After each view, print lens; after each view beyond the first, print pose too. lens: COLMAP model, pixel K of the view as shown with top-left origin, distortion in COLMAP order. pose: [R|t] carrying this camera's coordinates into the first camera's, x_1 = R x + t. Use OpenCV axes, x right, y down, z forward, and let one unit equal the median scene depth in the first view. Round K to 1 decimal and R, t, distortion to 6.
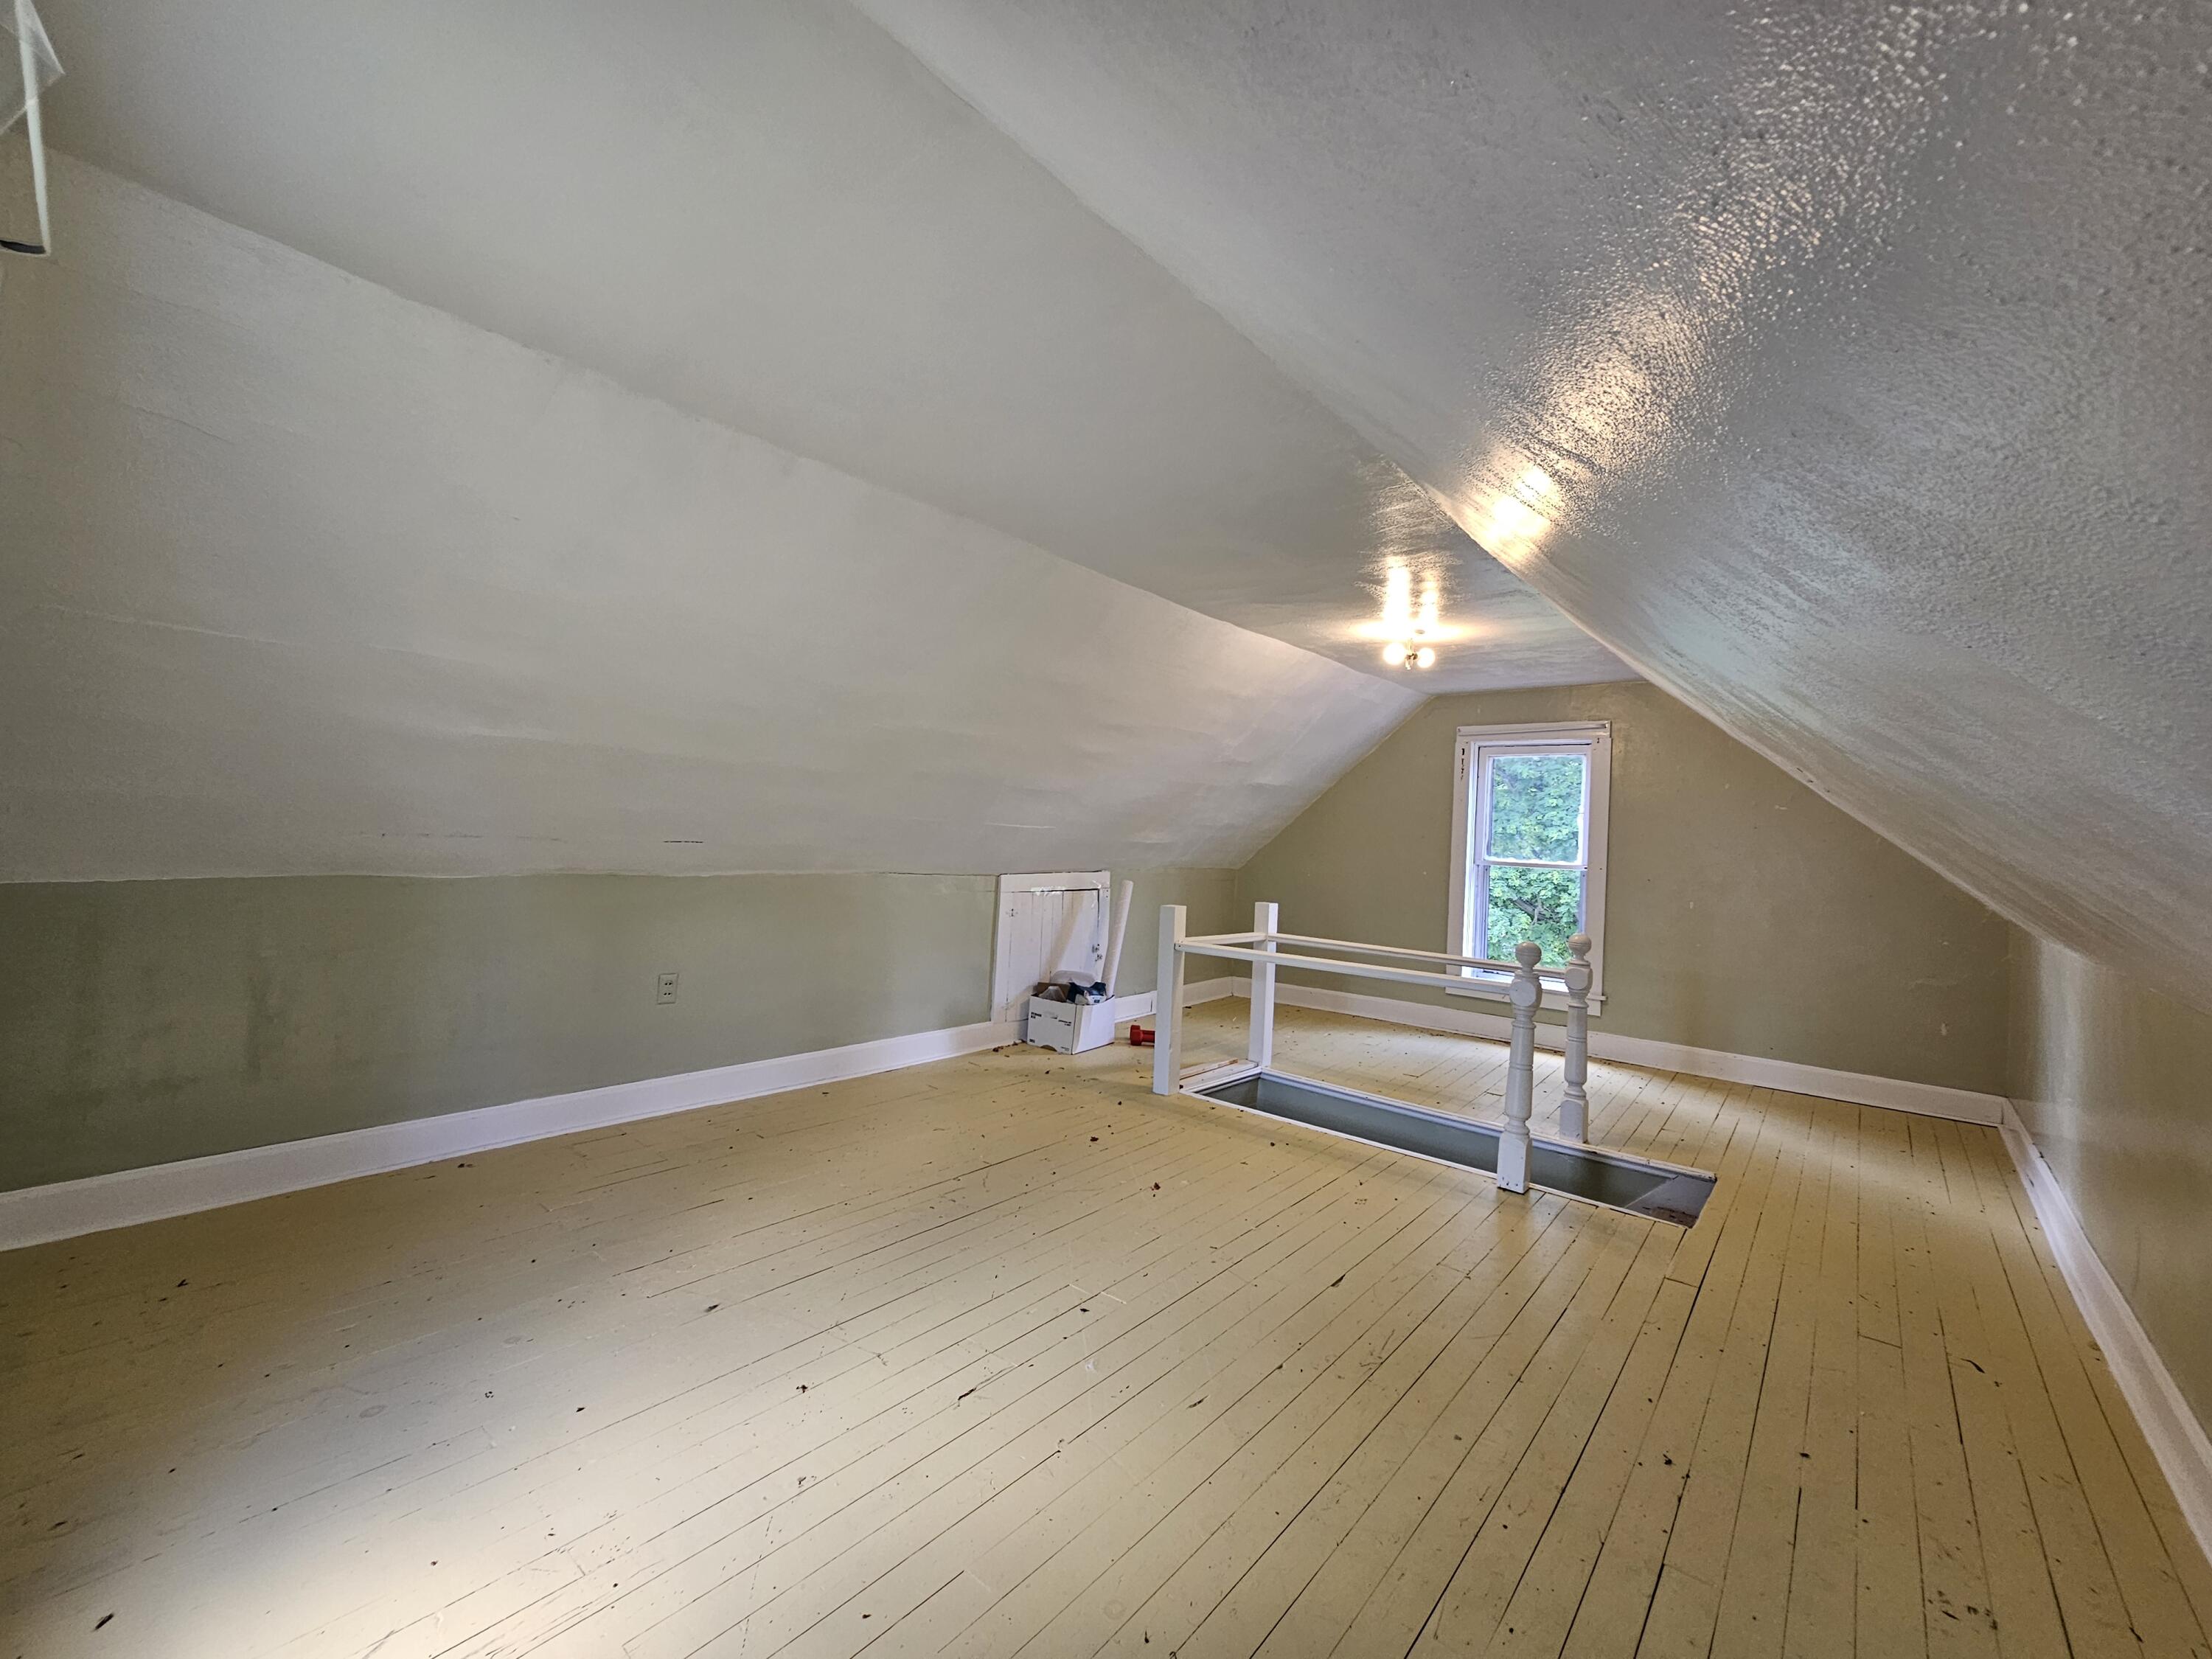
lens RADIAL K [[911.7, 0, 1107.0], [0, 911.7, 818.6], [0, 0, 1]] dist [-0.001530, -0.000170]
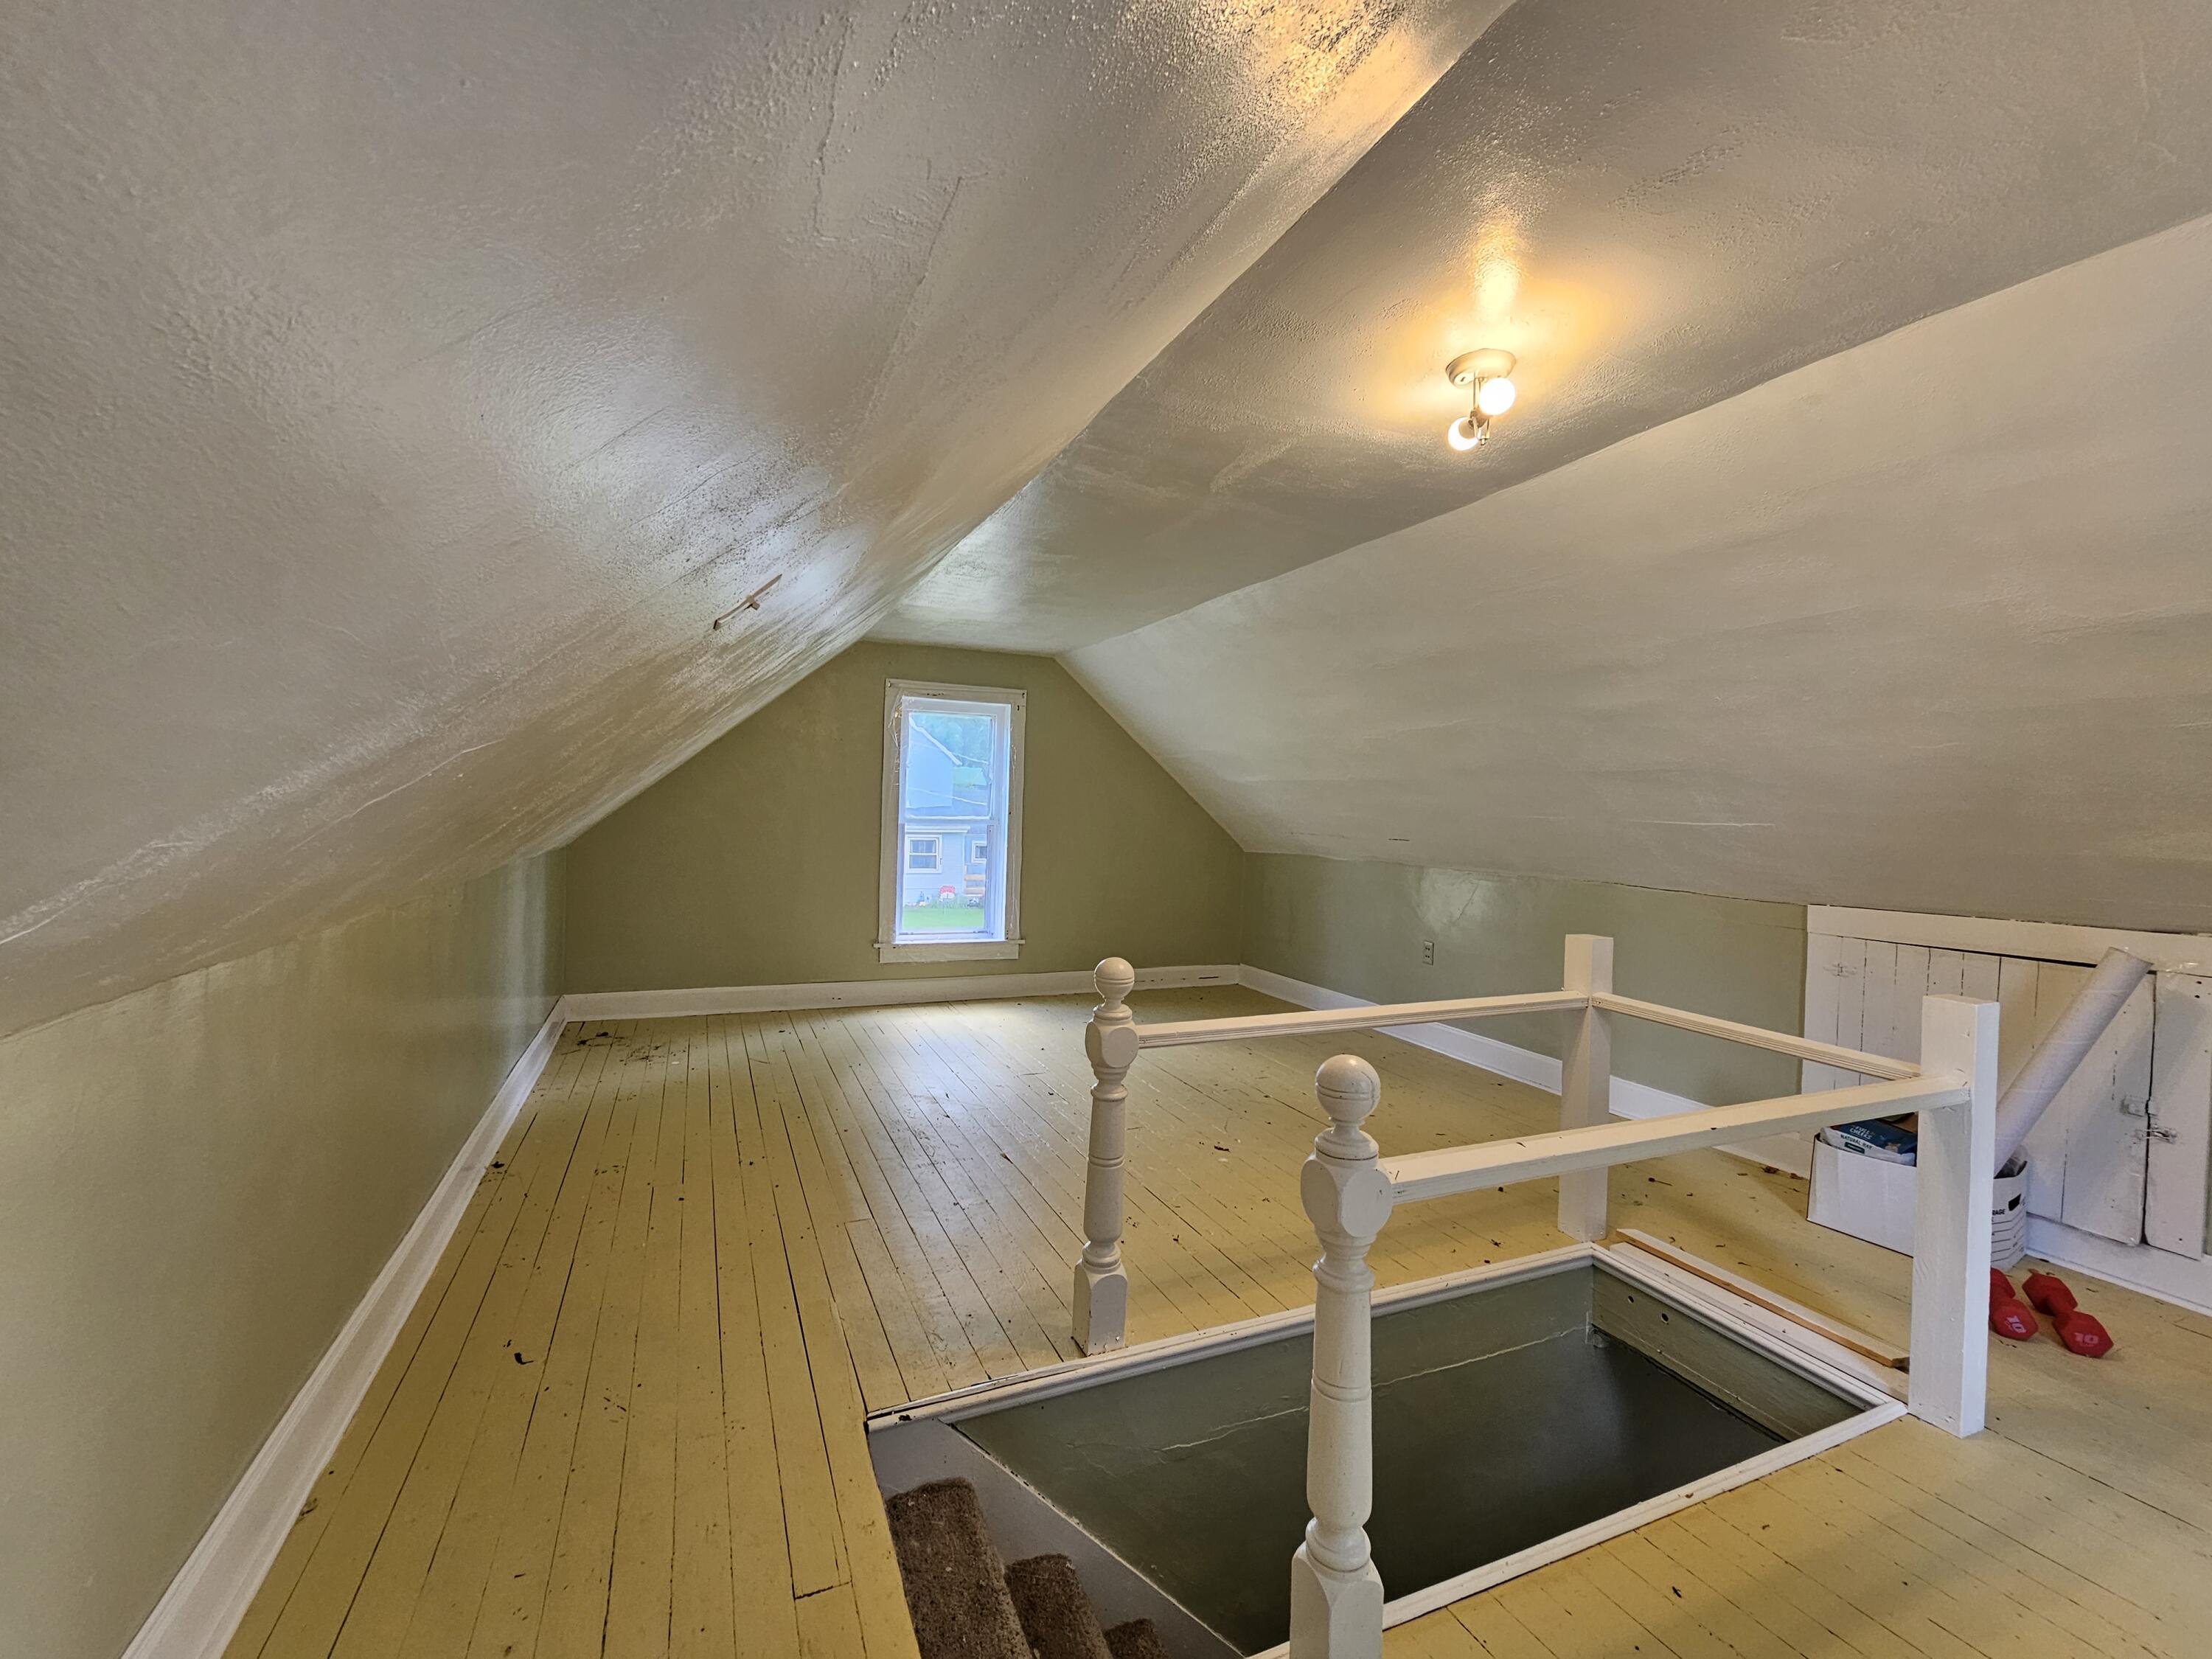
lens RADIAL K [[911.7, 0, 1107.0], [0, 911.7, 818.6], [0, 0, 1]] dist [-0.001530, -0.000170]
pose [[-0.436149, -0.048212, -0.898582, 1.072997], [-0.033876, 0.998736, -0.037143, 0.064798], [0.899236, 0.014240, -0.437231, 1.328440]]
